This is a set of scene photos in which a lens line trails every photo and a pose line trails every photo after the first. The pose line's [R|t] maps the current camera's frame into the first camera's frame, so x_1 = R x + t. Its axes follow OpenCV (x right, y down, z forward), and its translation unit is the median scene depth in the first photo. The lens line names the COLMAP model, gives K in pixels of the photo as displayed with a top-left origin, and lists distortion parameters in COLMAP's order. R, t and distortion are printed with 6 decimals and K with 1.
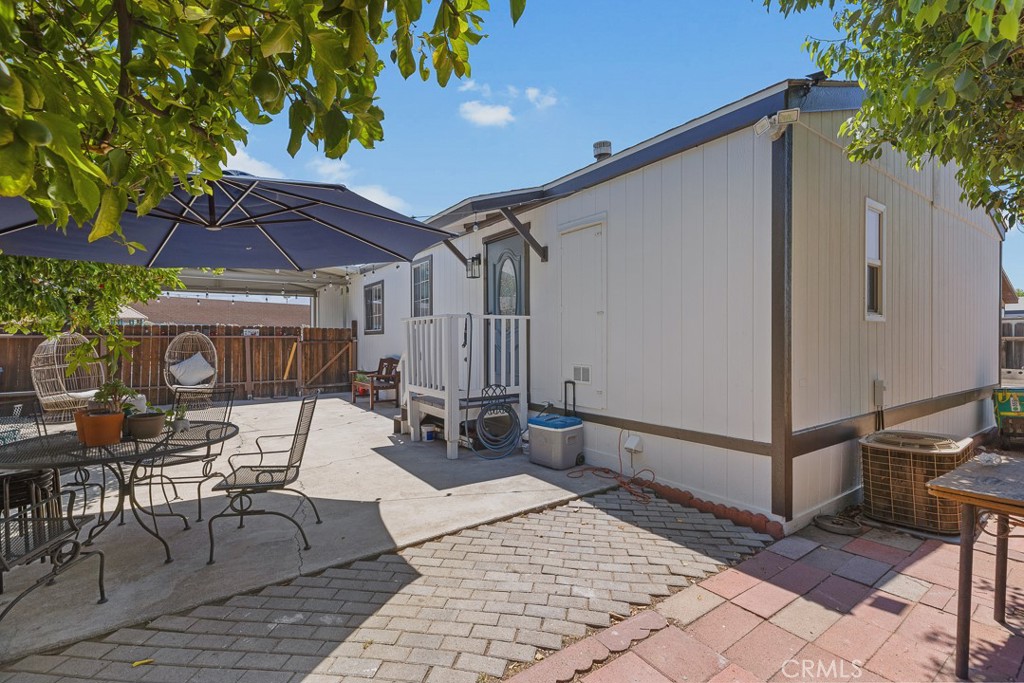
lens RADIAL K [[453.3, 0, 512.0], [0, 453.3, 341.5], [0, 0, 1]] dist [0.000481, 0.000075]
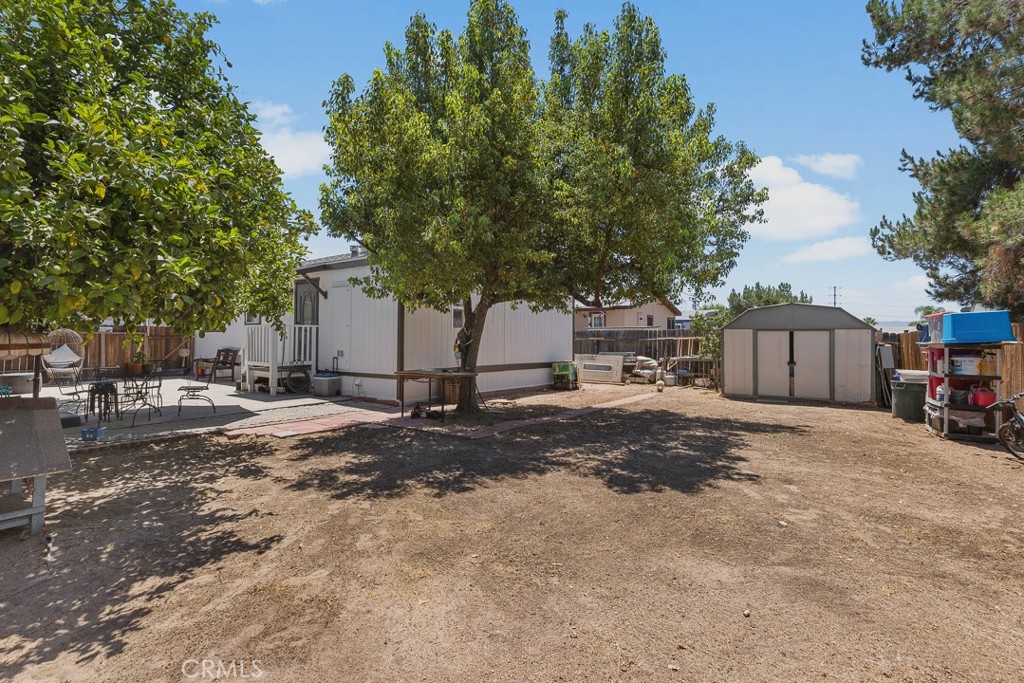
lens RADIAL K [[483.1, 0, 515.2], [0, 483.1, 323.4], [0, 0, 1]] dist [0.001947, 0.000218]
pose [[0.946194, 0.017858, 0.323107, 0.172531], [-0.008299, 0.999487, -0.030939, -0.007313], [-0.323494, 0.026593, 0.945857, -1.283415]]
